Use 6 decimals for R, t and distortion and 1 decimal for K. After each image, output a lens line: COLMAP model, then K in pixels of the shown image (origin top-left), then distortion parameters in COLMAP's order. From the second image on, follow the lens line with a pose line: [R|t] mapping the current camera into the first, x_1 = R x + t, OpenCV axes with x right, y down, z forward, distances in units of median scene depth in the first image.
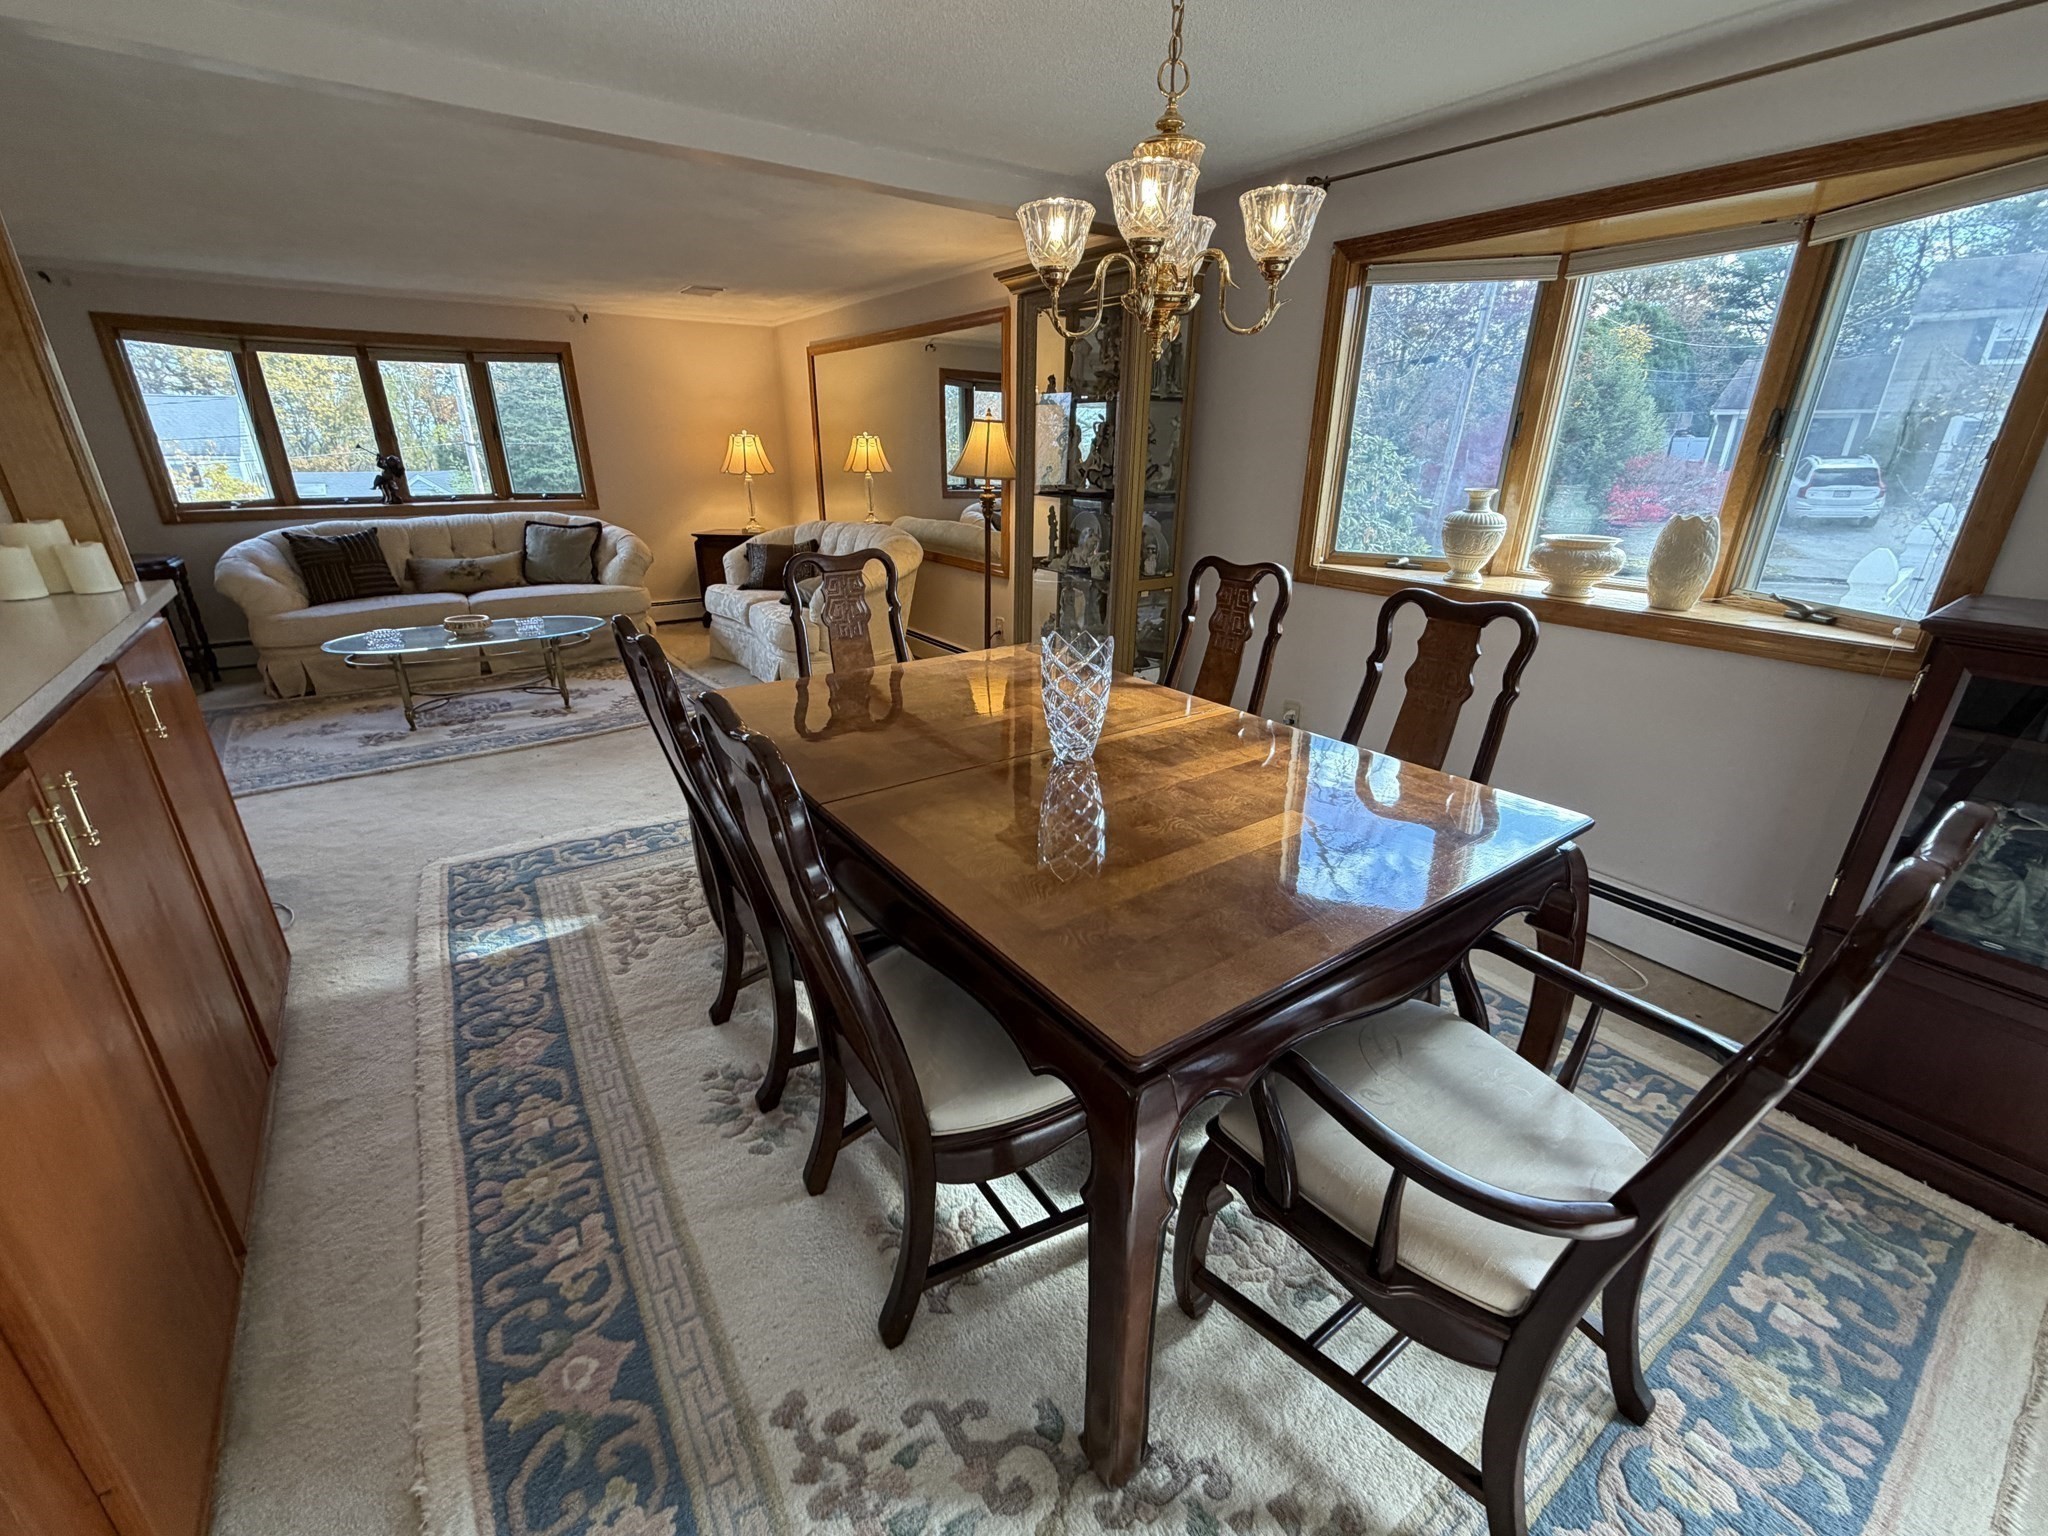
lens RADIAL K [[831.3, 0, 1023.9], [0, 831.3, 770.9], [0, 0, 1]] dist [-0.002729, 0.000266]
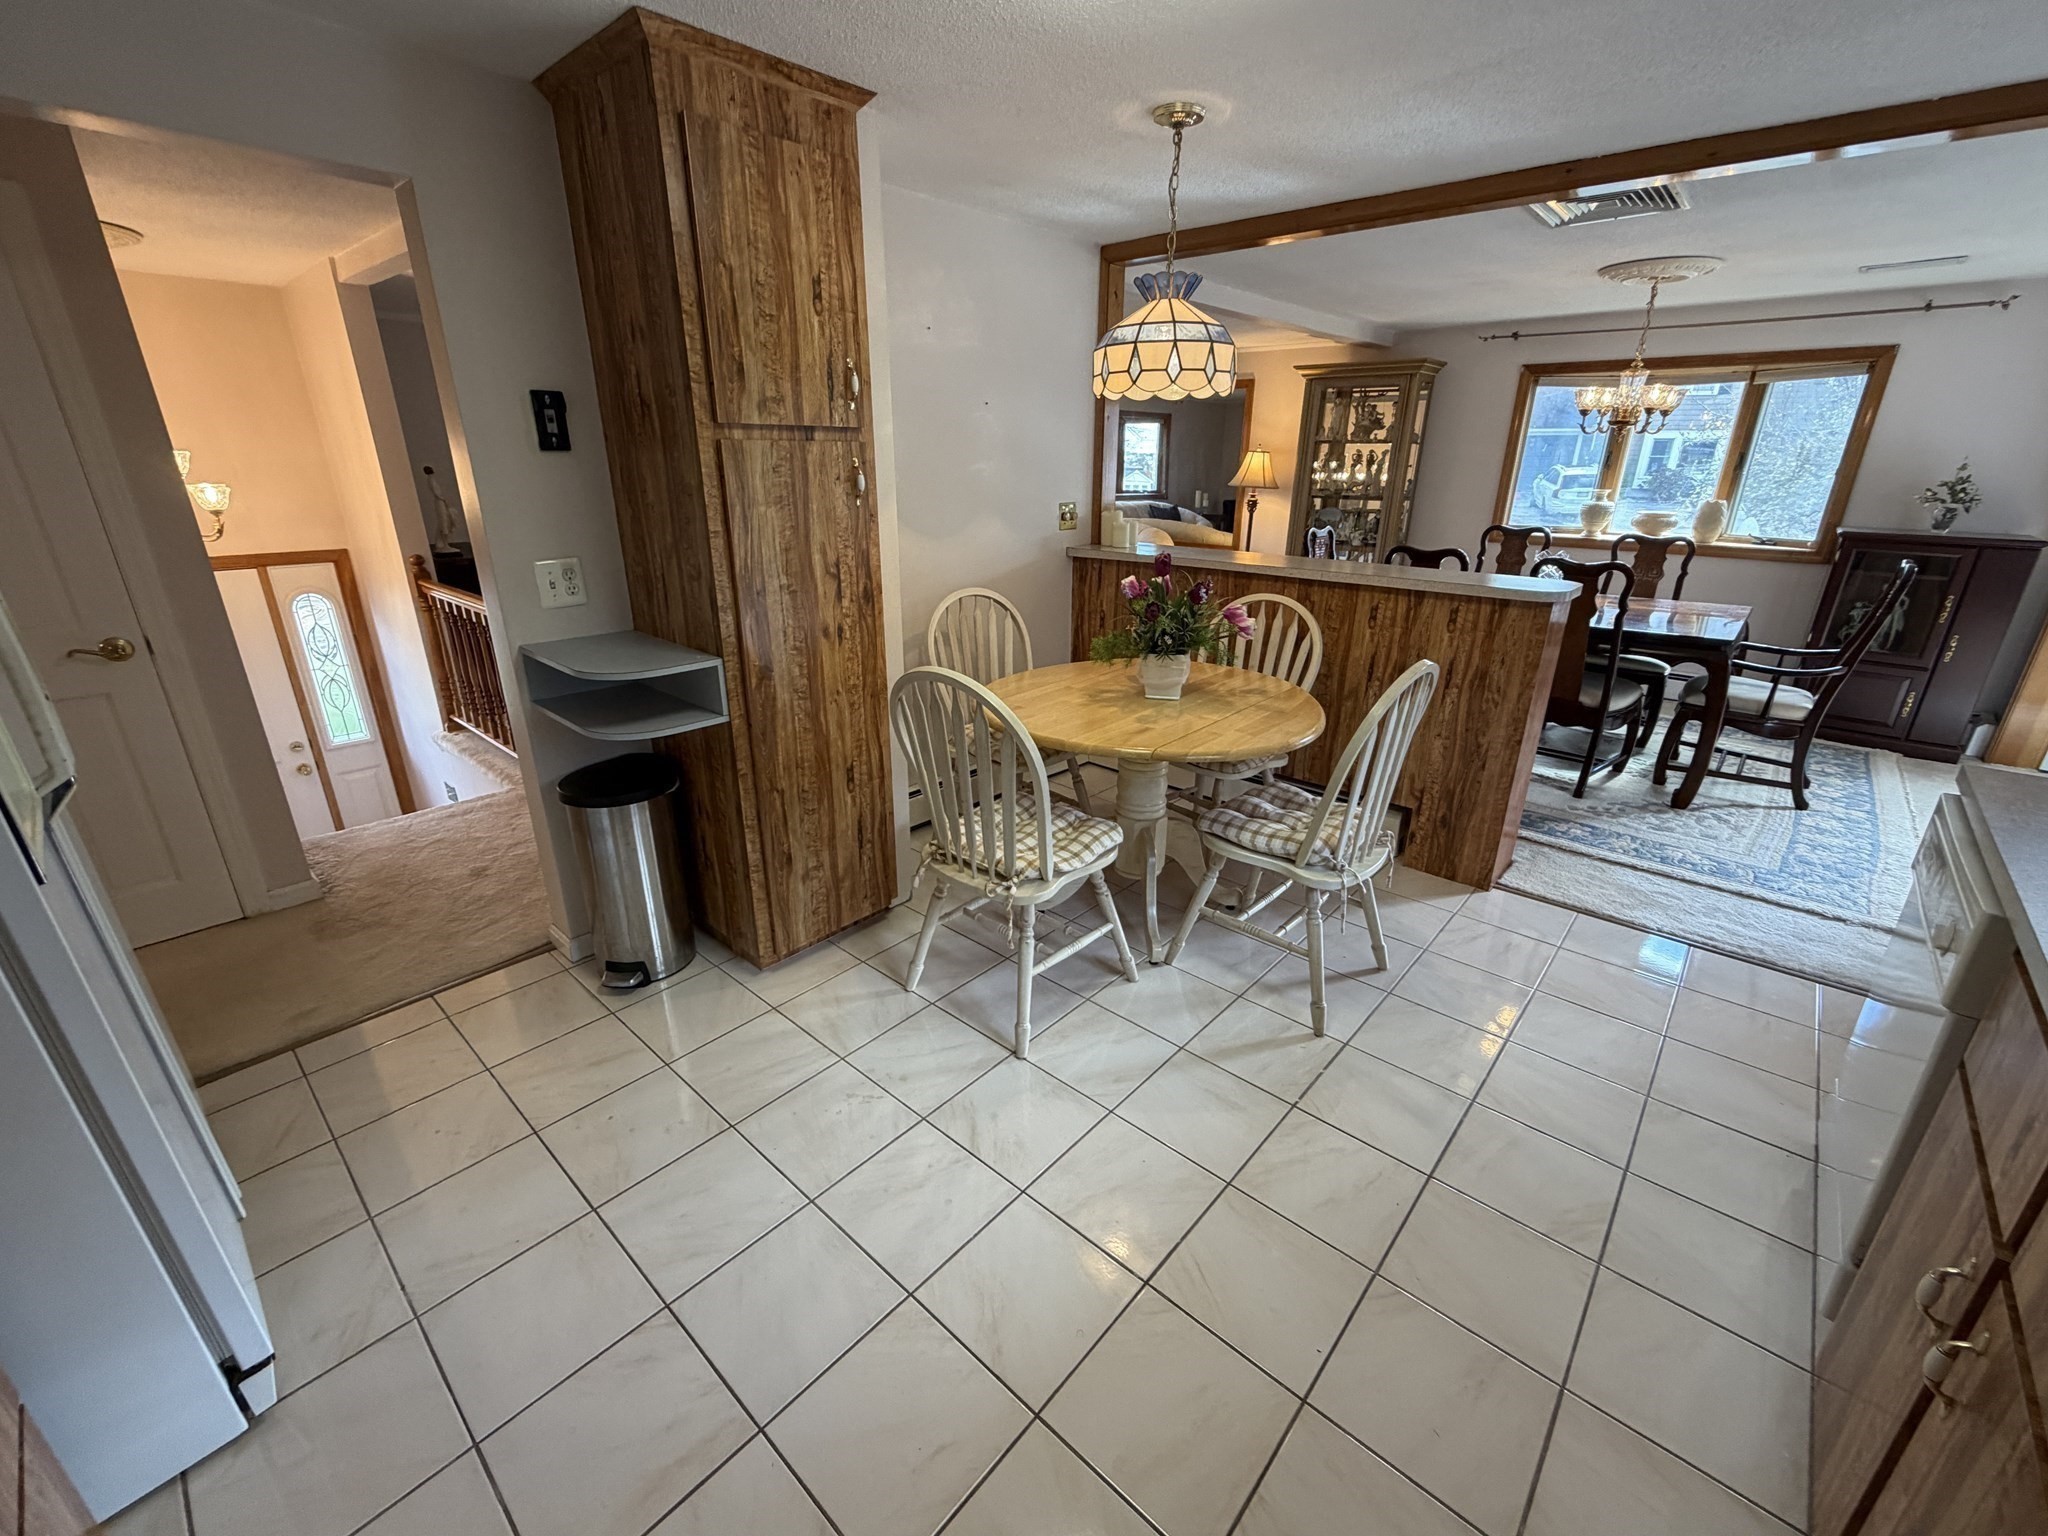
lens RADIAL K [[831.3, 0, 1018.3], [0, 831.3, 762.1], [0, 0, 1]] dist [-0.002729, 0.000266]
pose [[0.977305, -0.070328, 0.199823, -0.292011], [0.073659, 0.997240, -0.009275, 0.053181], [-0.198619, 0.023784, 0.979788, -0.154235]]
